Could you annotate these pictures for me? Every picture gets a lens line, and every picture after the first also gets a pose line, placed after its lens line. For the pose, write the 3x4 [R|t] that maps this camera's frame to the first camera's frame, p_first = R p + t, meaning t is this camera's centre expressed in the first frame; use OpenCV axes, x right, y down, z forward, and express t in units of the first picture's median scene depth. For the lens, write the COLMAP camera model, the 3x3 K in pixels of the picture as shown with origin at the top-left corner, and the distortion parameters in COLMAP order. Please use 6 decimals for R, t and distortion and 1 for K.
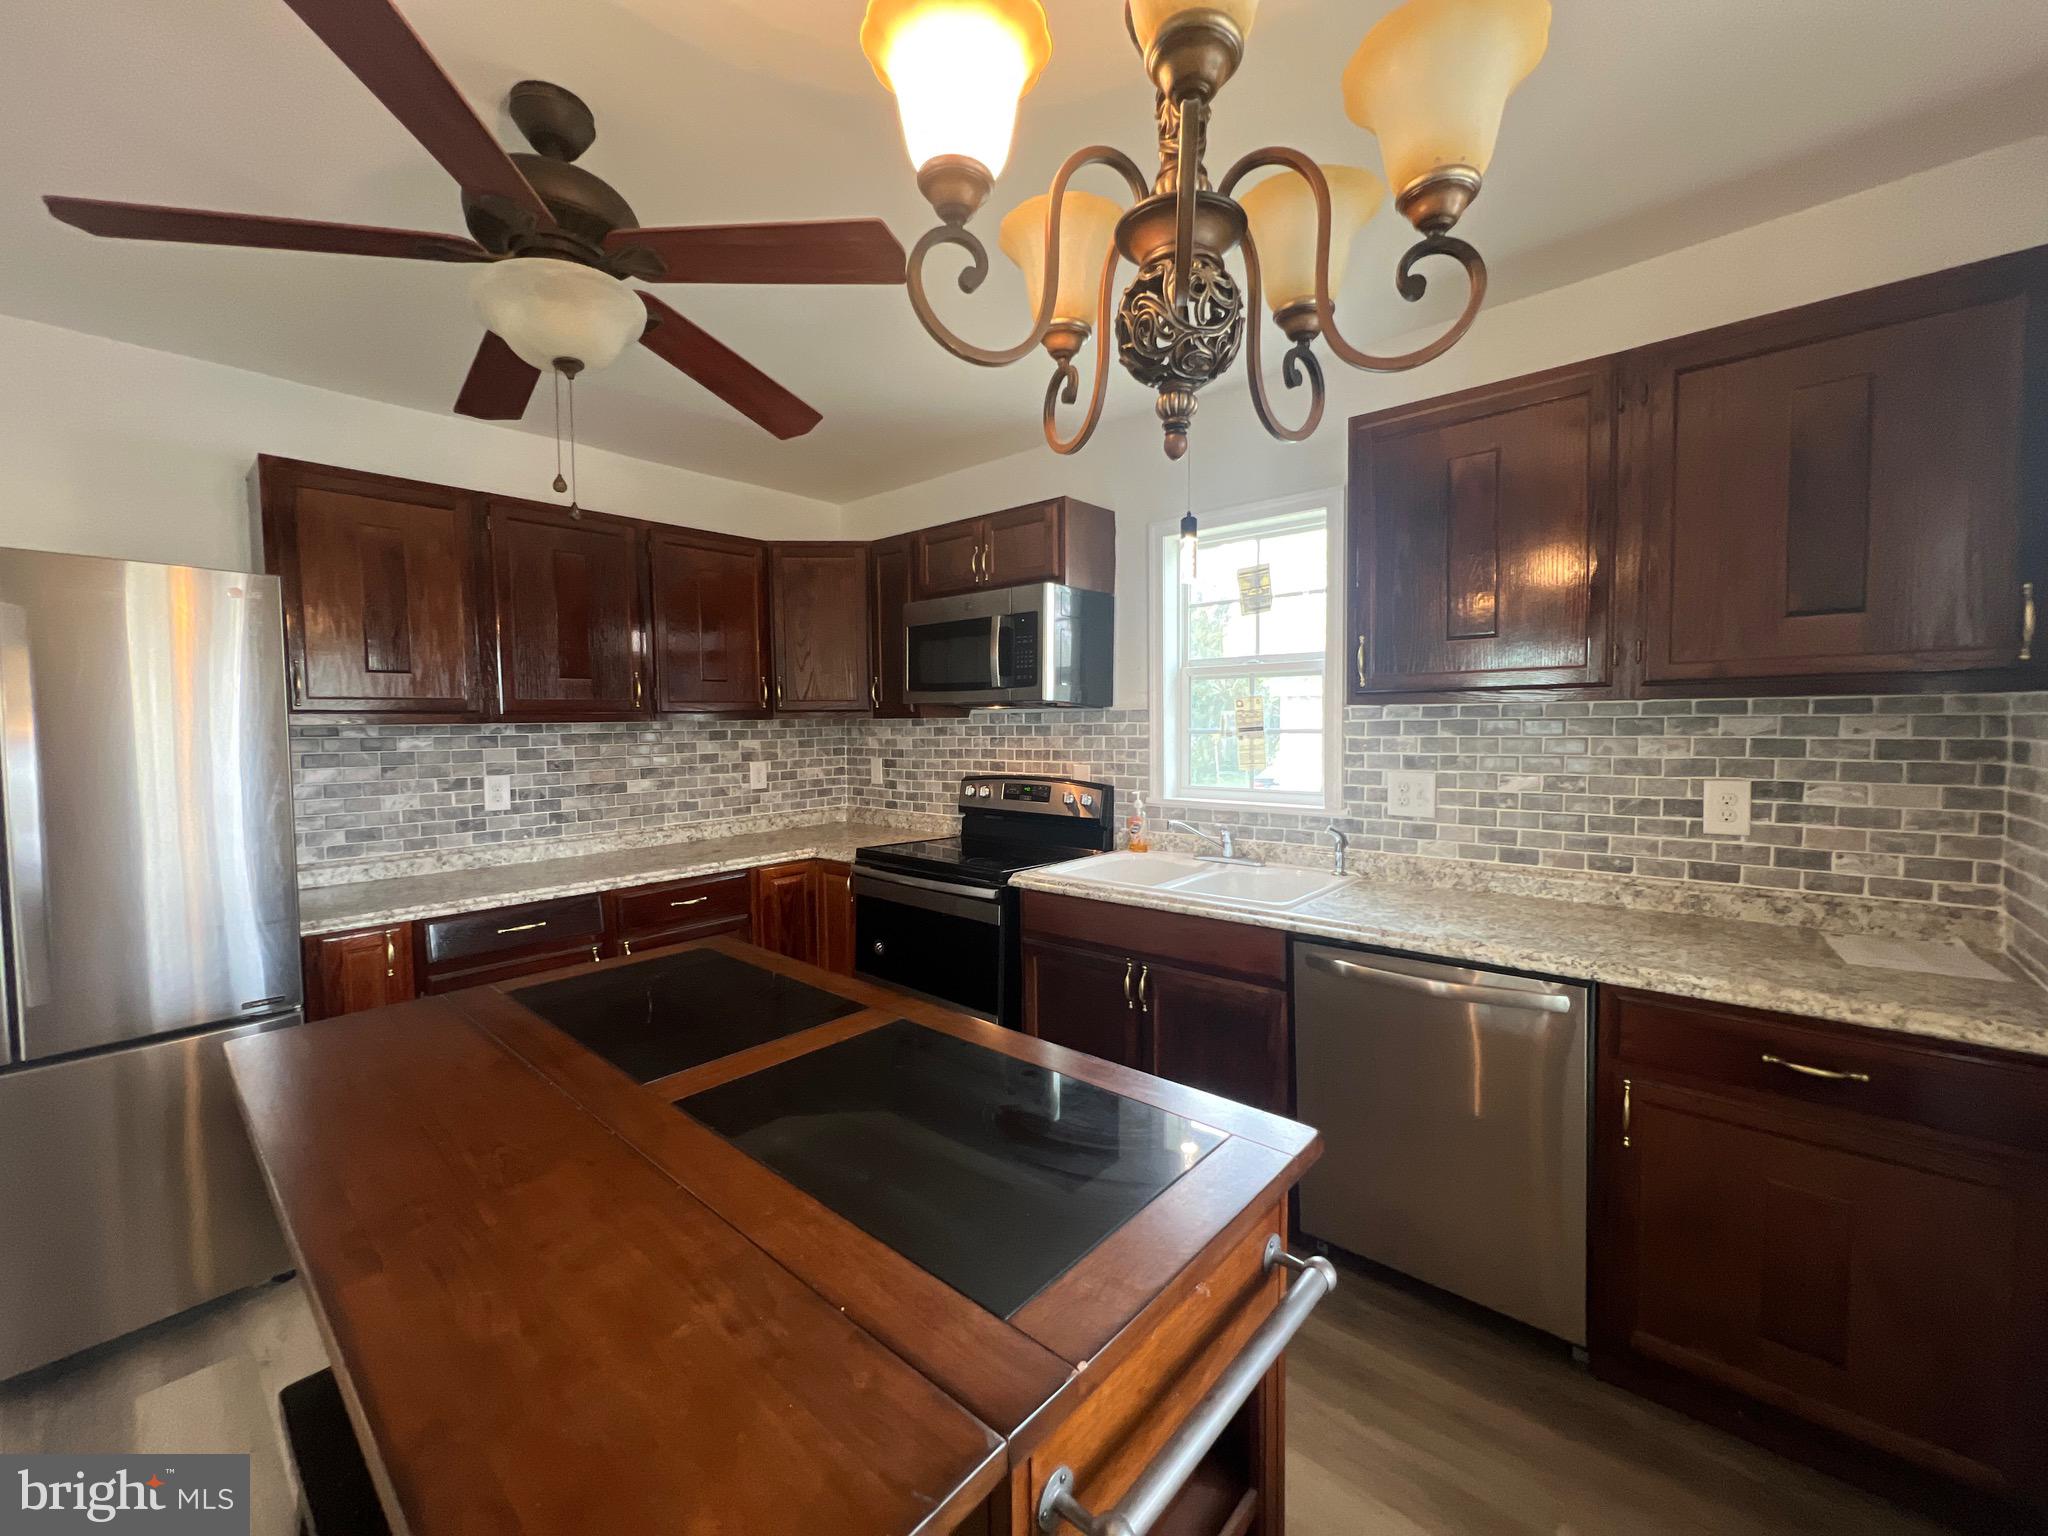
lens RADIAL K [[819.0, 0, 1013.1], [0, 819.0, 765.7], [0, 0, 1]] dist [-0.001806, 0.000615]
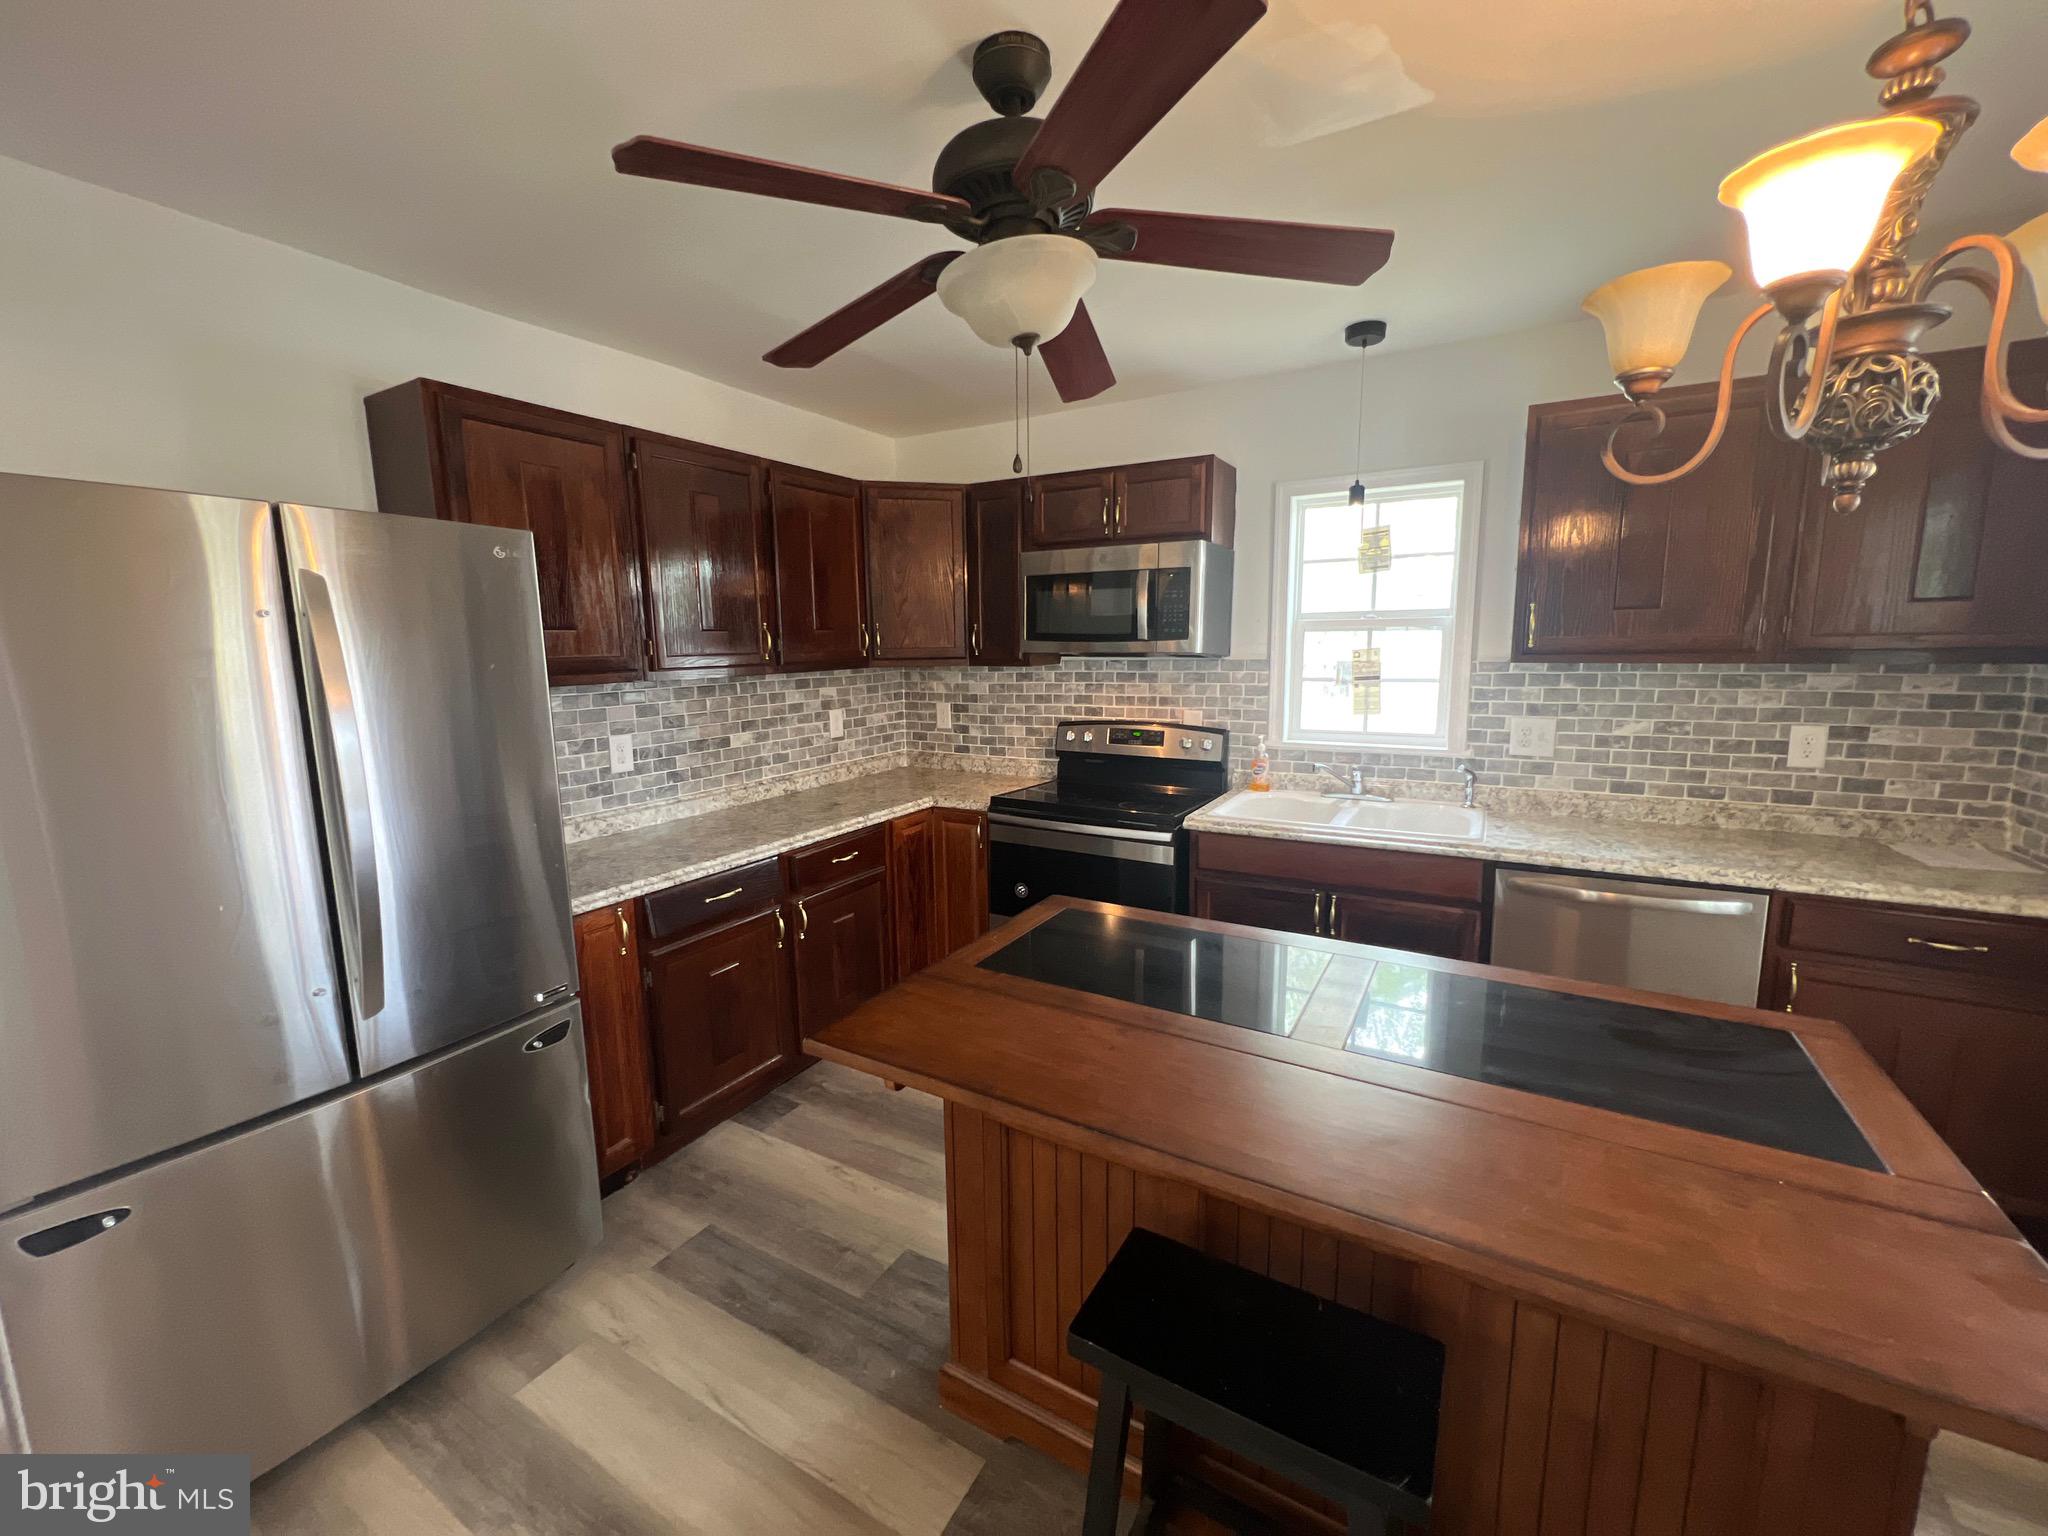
lens RADIAL K [[819.0, 0, 1014.3], [0, 819.0, 765.2], [0, 0, 1]] dist [-0.001806, 0.000615]
pose [[0.981073, -0.031293, 0.191092, -0.390264], [0.013231, 0.995382, 0.095075, -0.038450], [-0.193185, -0.090748, 0.976957, -0.002064]]
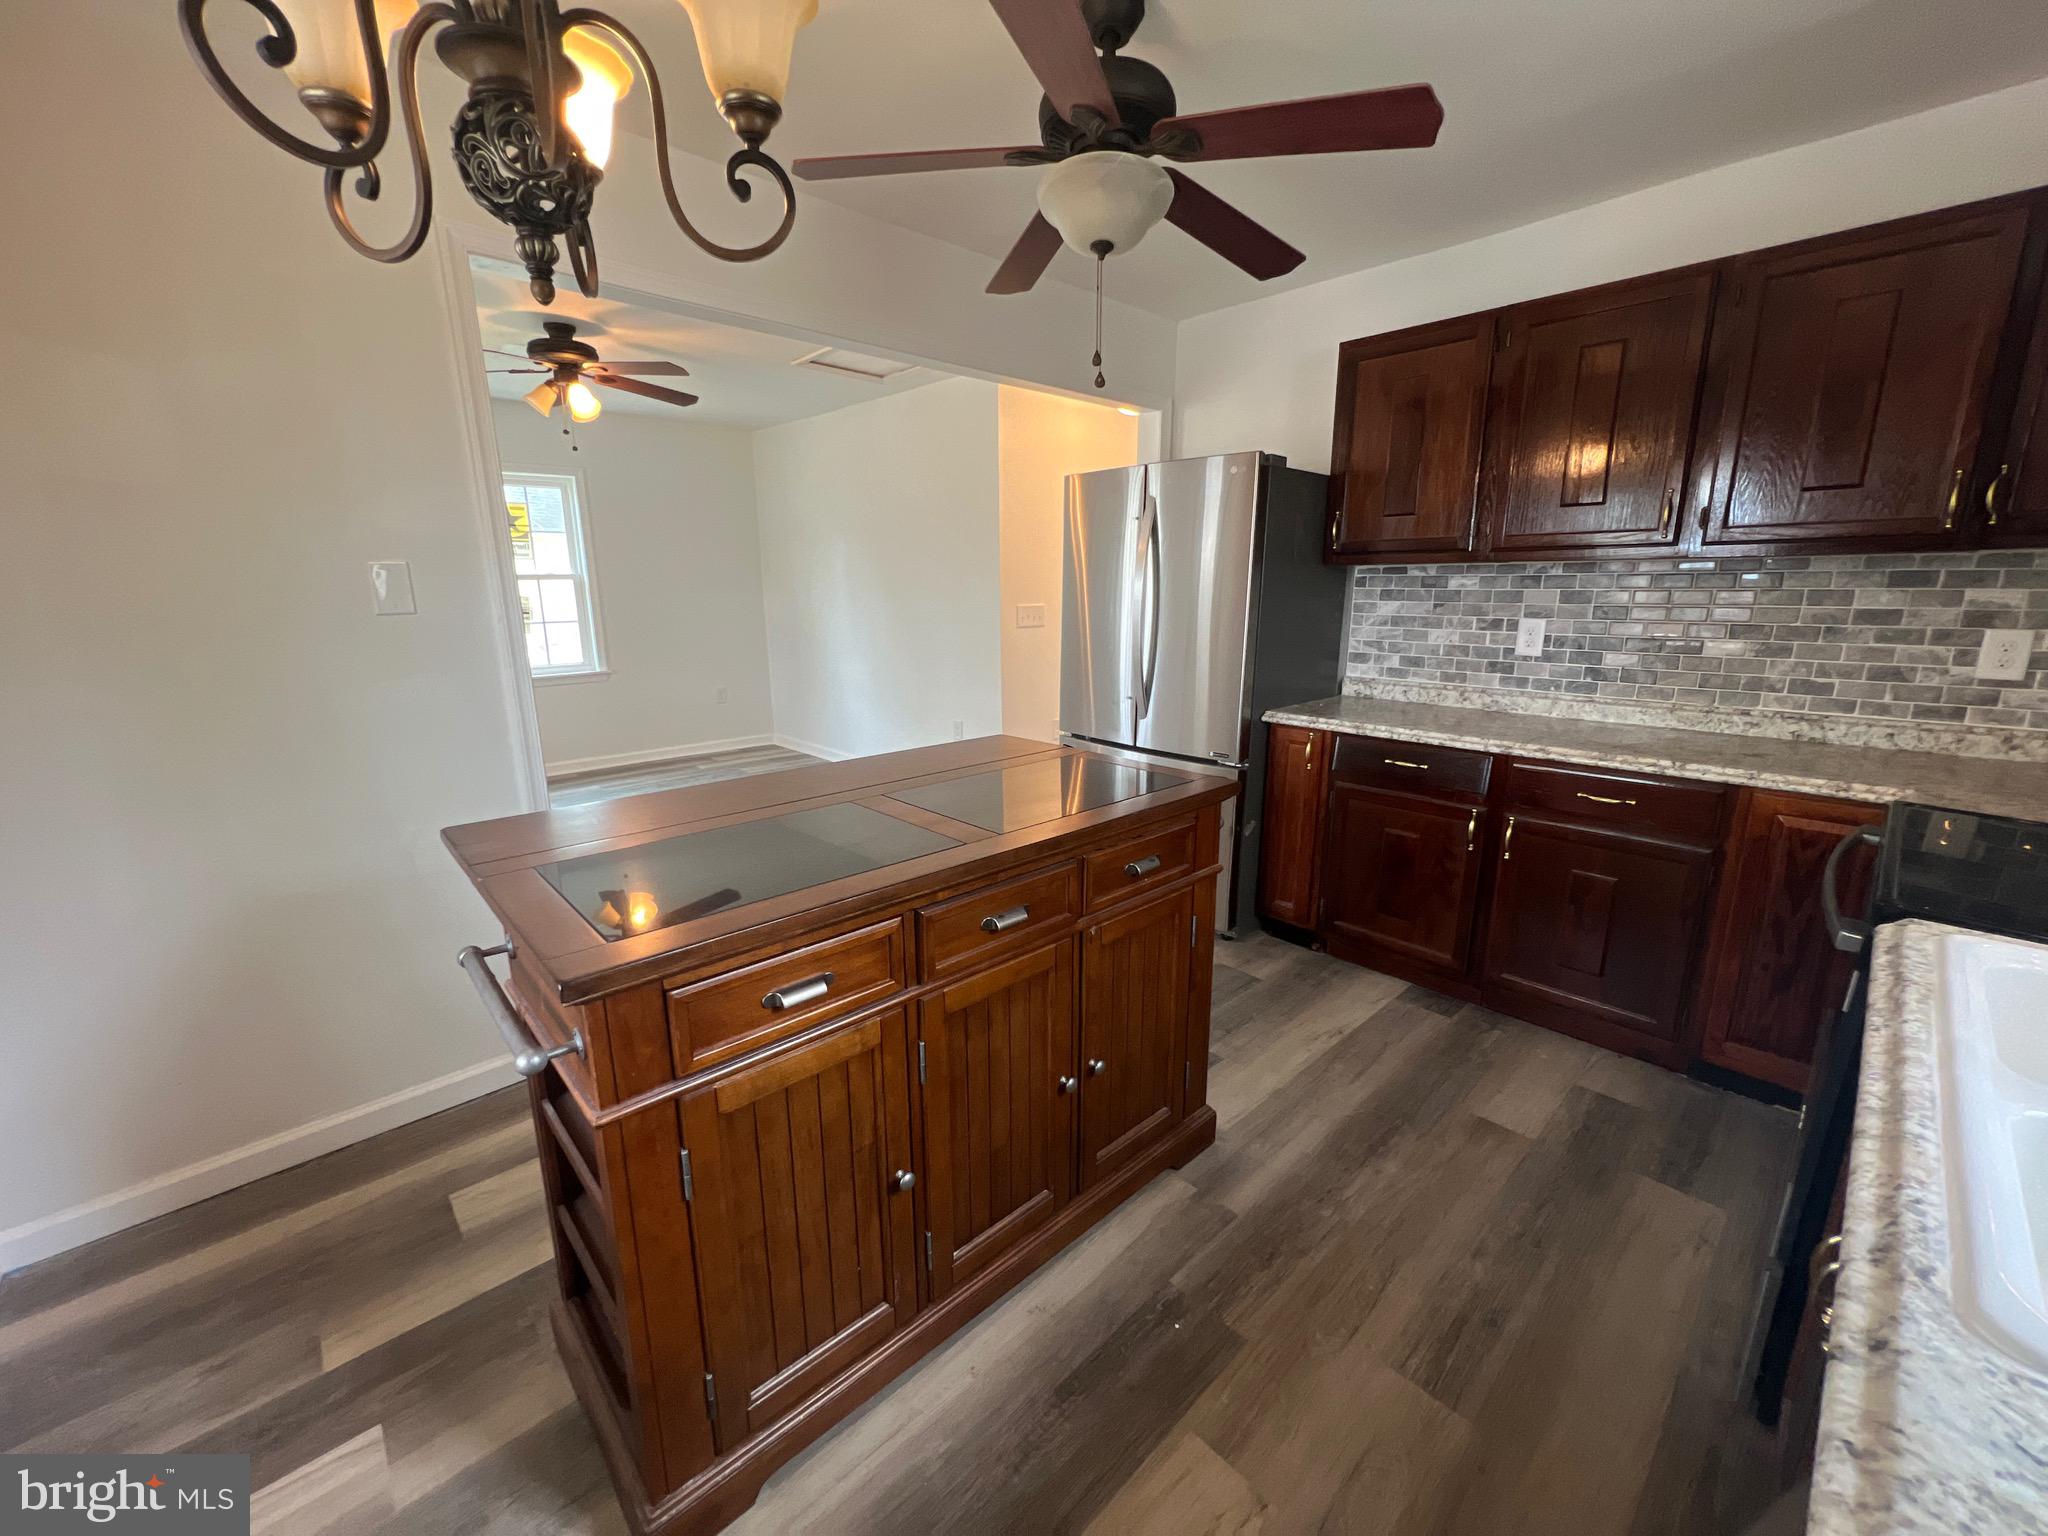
lens RADIAL K [[819.0, 0, 1024.9], [0, 819.0, 762.6], [0, 0, 1]] dist [-0.001806, 0.000615]
pose [[-0.090867, 0.231414, -0.968603, 0.396281], [-0.043888, 0.970751, 0.236044, -0.025096], [0.994896, 0.063958, -0.078052, 0.529557]]
